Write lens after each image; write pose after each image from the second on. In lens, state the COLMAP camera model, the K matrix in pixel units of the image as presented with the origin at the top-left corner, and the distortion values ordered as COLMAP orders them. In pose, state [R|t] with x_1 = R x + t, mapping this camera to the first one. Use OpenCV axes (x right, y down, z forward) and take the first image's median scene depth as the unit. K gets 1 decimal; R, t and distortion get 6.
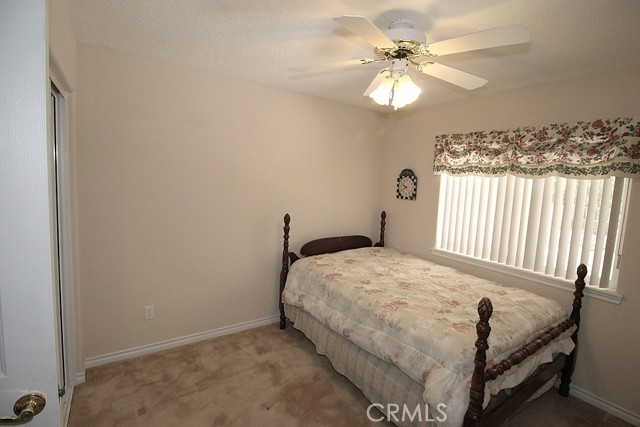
lens RADIAL K [[301.3, 0, 319.1], [0, 301.3, 209.7], [0, 0, 1]] dist [-0.021956, -0.001376]
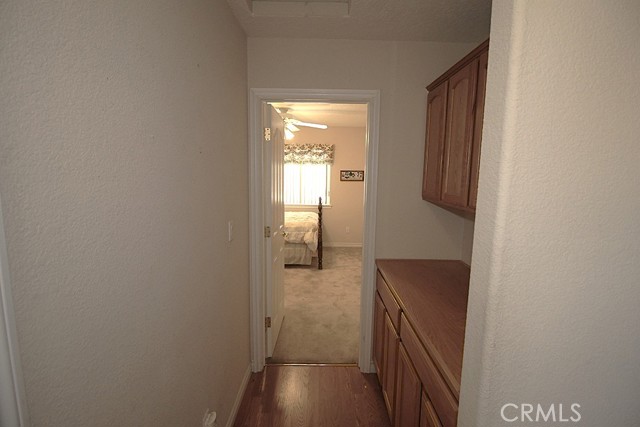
lens RADIAL K [[301.3, 0, 320.7], [0, 301.3, 208.7], [0, 0, 1]] dist [-0.021956, -0.001376]
pose [[0.541134, -0.134888, 0.830048, -1.413007], [0.093692, 0.990577, 0.099894, 0.016732], [-0.835701, 0.023713, 0.548673, -0.521564]]
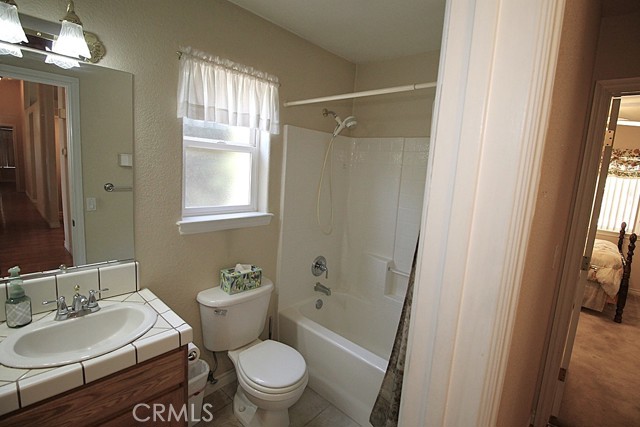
lens RADIAL K [[301.3, 0, 318.1], [0, 301.3, 211.6], [0, 0, 1]] dist [-0.021956, -0.001376]
pose [[0.967579, -0.019760, 0.251794, -1.558346], [0.005155, 0.998272, 0.058531, -0.009287], [-0.252515, -0.055335, 0.966009, -0.368487]]
